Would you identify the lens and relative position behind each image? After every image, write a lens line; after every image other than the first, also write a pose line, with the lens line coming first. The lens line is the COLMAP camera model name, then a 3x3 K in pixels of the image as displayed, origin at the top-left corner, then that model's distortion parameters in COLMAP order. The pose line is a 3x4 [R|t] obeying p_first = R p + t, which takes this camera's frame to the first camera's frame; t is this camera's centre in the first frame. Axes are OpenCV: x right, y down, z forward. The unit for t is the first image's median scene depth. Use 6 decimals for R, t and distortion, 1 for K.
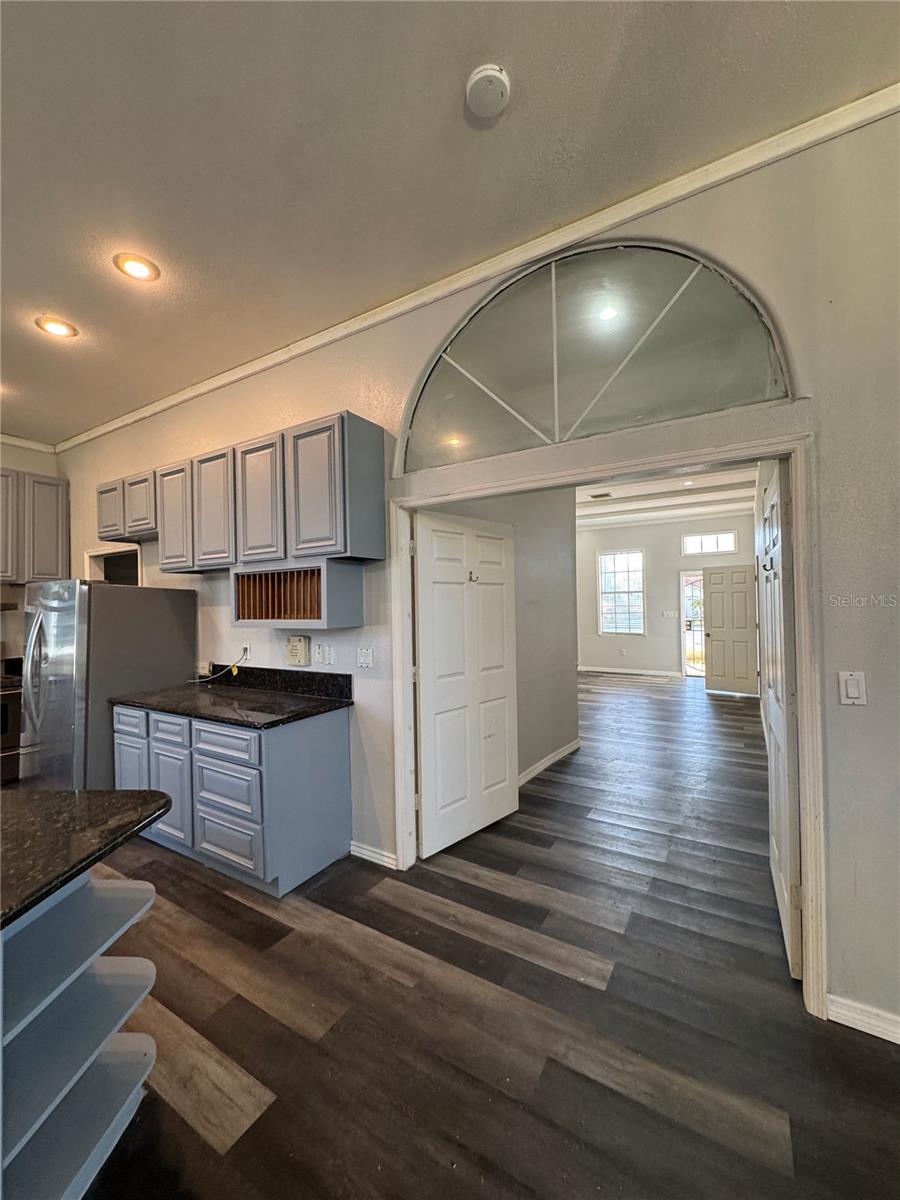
lens RADIAL K [[478.0, 0, 449.6], [0, 478.0, 596.8], [0, 0, 1]] dist [-0.002377, 0.000122]
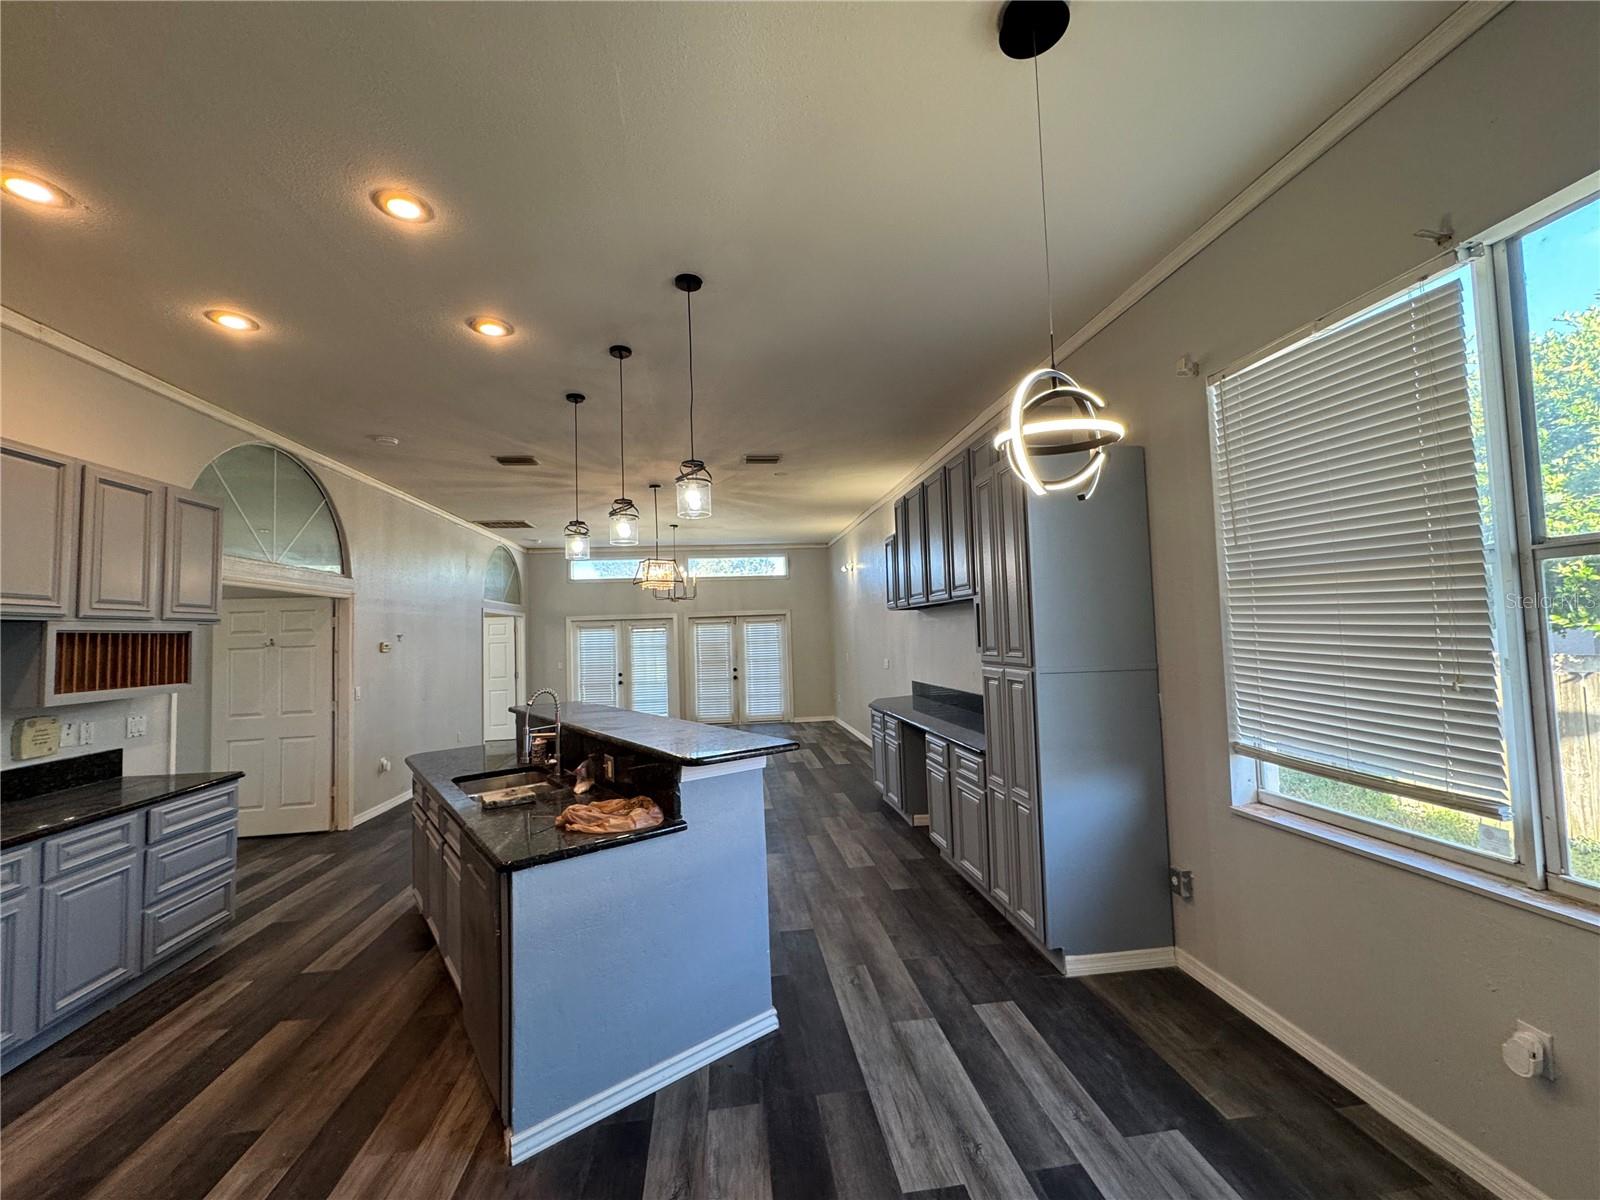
lens RADIAL K [[637.3, 0, 796.9], [0, 637.3, 598.1], [0, 0, 1]] dist [-0.002377, 0.000122]
pose [[-0.621756, 0.082349, 0.778870, -2.144449], [0.036672, 0.996427, -0.076076, 0.018866], [-0.782352, -0.018738, -0.622555, 0.818245]]
